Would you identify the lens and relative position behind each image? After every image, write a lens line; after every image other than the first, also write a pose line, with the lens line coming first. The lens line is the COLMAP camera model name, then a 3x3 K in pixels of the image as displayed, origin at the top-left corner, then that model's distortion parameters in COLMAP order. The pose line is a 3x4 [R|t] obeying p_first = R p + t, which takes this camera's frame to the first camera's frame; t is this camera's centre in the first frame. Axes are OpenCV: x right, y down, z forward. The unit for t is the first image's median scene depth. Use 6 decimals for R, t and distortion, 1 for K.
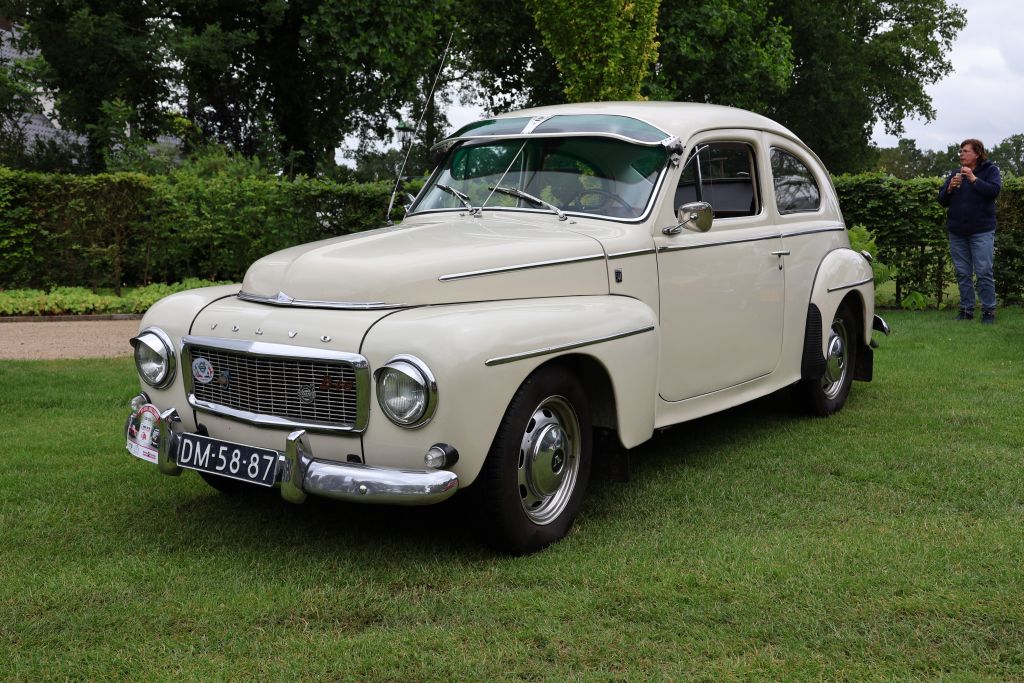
lens RADIAL K [[1147.0, 0, 503.2], [0, 1147.0, 339.3], [0, 0, 1]] dist [0.008230, 0.029178]
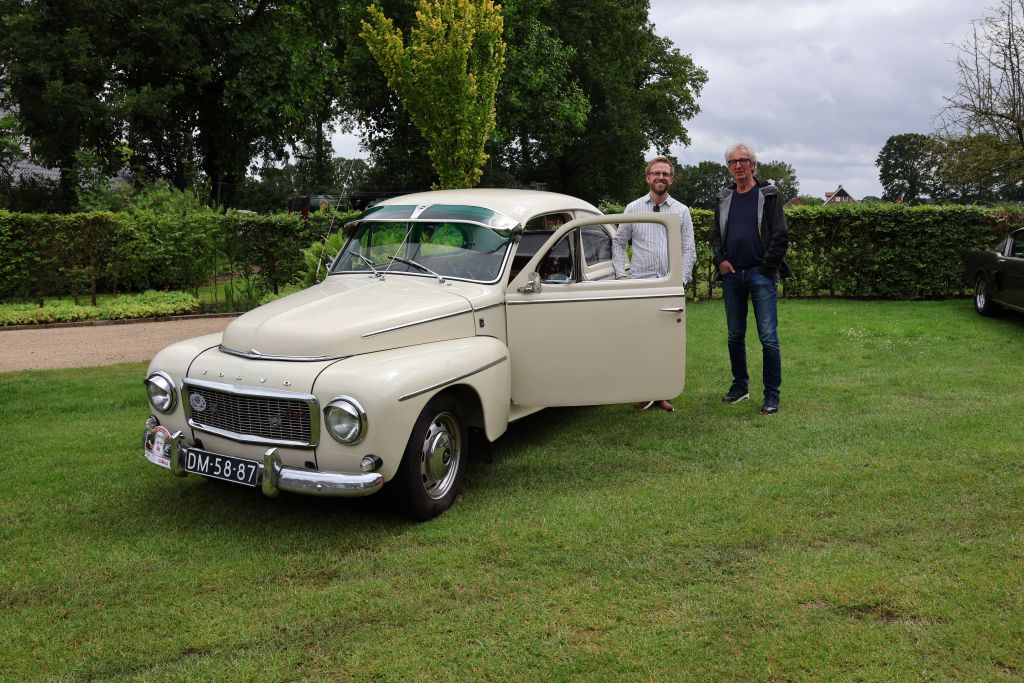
lens RADIAL K [[876.4, 0, 513.4], [0, 876.4, 332.5], [0, 0, 1]] dist [-0.154739, 0.109185]
pose [[0.987759, -0.030542, 0.152970, -0.032131], [0.025640, 0.999096, 0.033916, -0.082815], [-0.153867, -0.029579, 0.987649, -0.114335]]
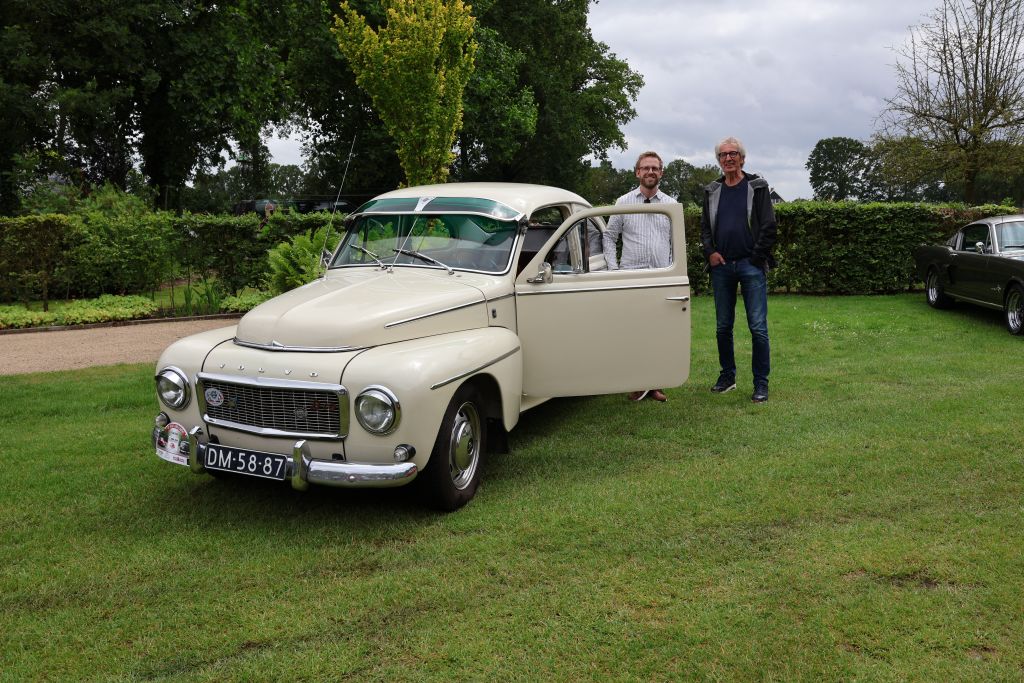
lens RADIAL K [[876.4, 0, 513.4], [0, 876.4, 332.5], [0, 0, 1]] dist [-0.154739, 0.109185]
pose [[0.973036, -0.044698, 0.226281, -0.134828], [0.038871, 0.998789, 0.030143, -0.066025], [-0.227355, -0.020535, 0.973595, -0.097698]]
